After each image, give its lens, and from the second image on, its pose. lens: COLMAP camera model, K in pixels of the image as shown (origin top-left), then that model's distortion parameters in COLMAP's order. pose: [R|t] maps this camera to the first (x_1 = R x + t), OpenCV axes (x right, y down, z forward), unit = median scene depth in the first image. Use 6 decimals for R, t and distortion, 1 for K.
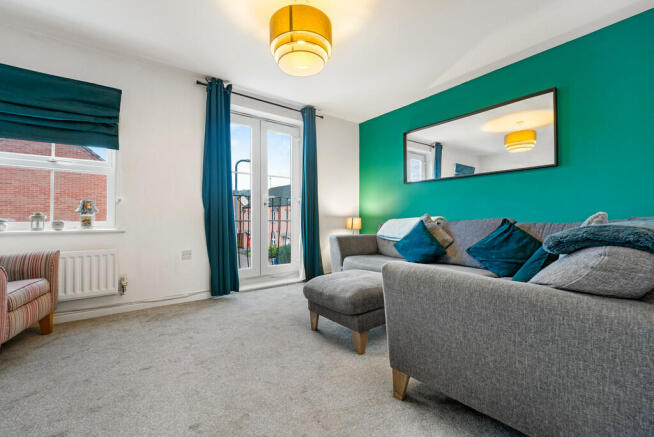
lens RADIAL K [[268.6, 0, 311.3], [0, 268.6, 216.1], [0, 0, 1]] dist [-0.003292, -0.000727]
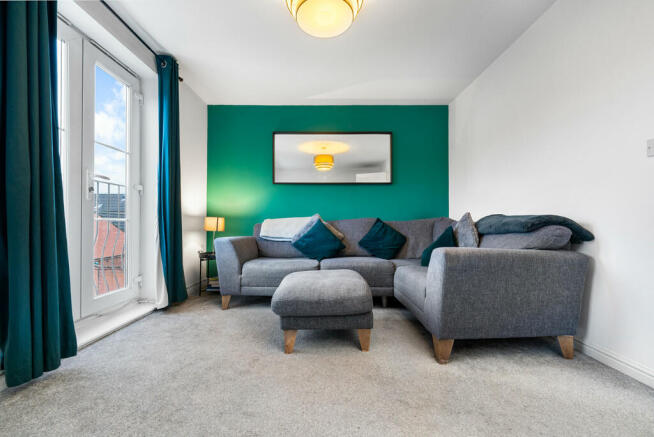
lens RADIAL K [[268.6, 0, 325.6], [0, 268.6, 221.0], [0, 0, 1]] dist [-0.003292, -0.000727]
pose [[0.583636, 0.010229, 0.811951, -0.533649], [-0.006030, 0.999948, -0.008263, 0.037122], [-0.811993, -0.000074, 0.583667, 0.415167]]
